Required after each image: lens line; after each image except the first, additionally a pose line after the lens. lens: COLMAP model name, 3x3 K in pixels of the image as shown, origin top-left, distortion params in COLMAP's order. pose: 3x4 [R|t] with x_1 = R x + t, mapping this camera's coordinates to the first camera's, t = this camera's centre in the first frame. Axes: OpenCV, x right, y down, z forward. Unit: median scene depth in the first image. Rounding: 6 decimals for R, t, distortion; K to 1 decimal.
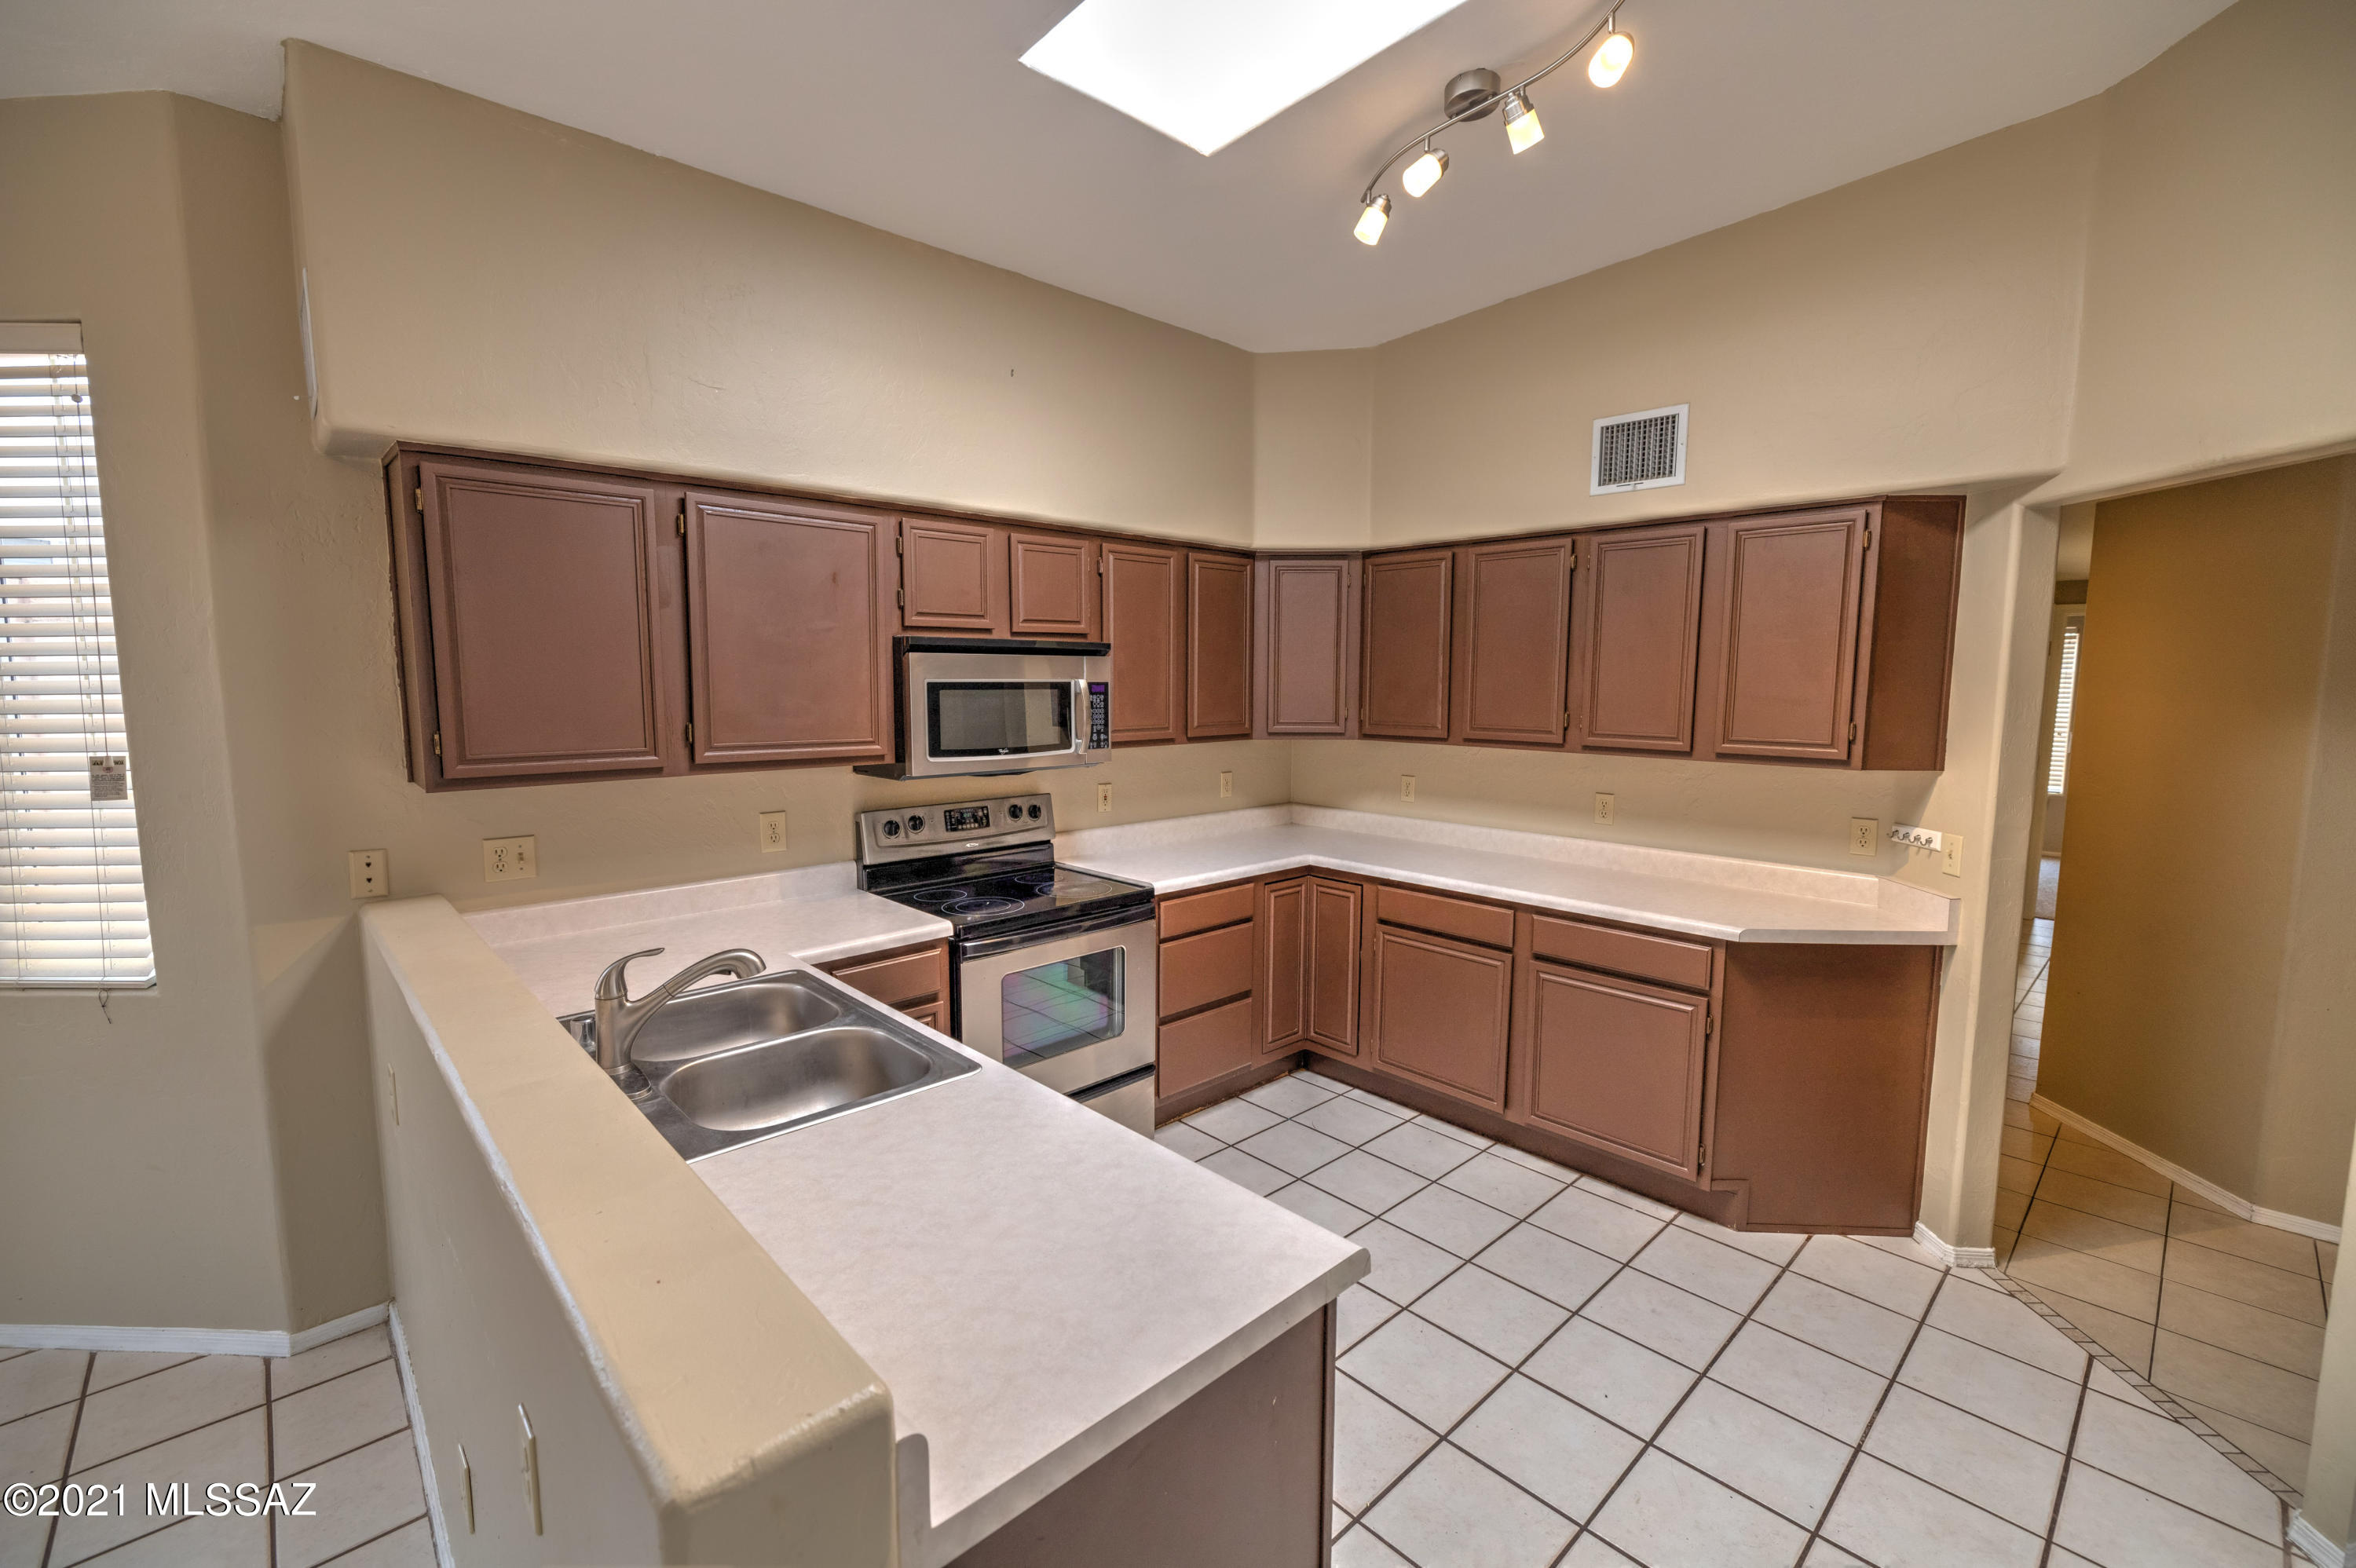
lens RADIAL K [[984.8, 0, 1185.4], [0, 984.8, 776.7], [0, 0, 1]] dist [-0.008238, 0.000084]
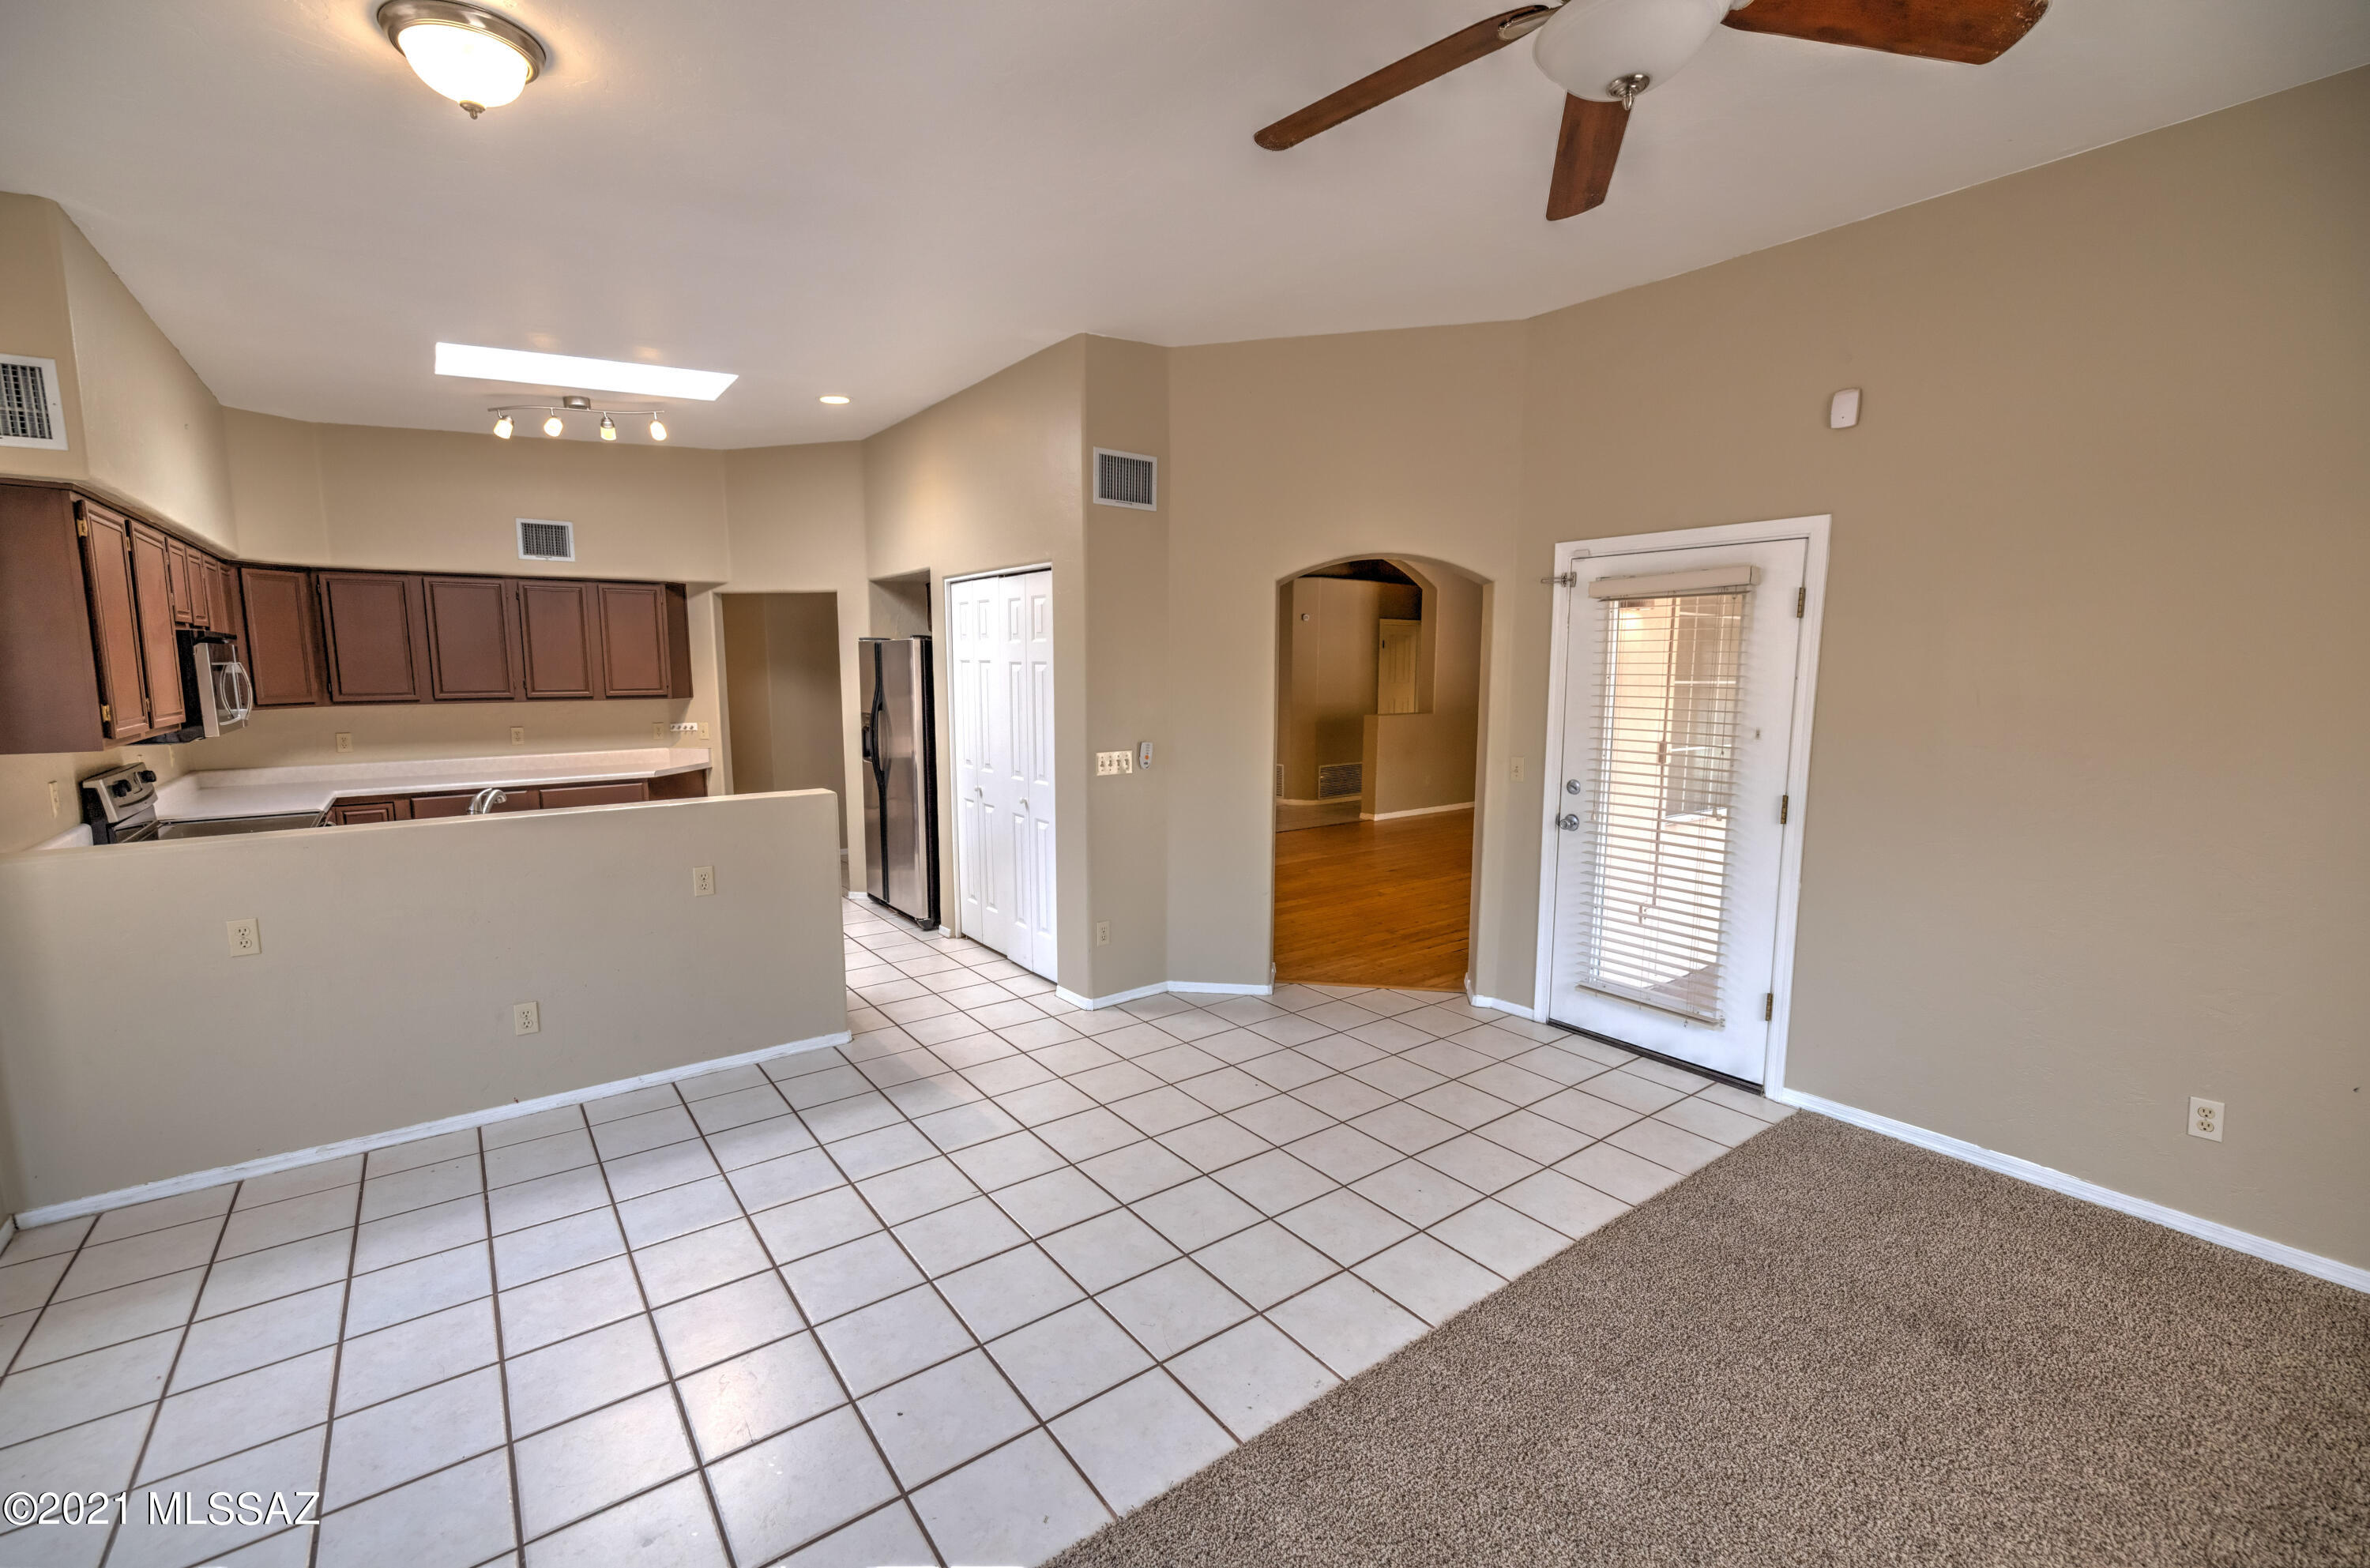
lens RADIAL K [[1000.6, 0, 1160.4], [0, 1000.6, 784.8], [0, 0, 1]] dist [-0.000767, -0.000104]
pose [[0.121411, -0.127156, 0.984424, -1.382360], [0.101357, 0.988165, 0.115139, 0.035104], [-0.987414, 0.085799, 0.132863, -0.400050]]
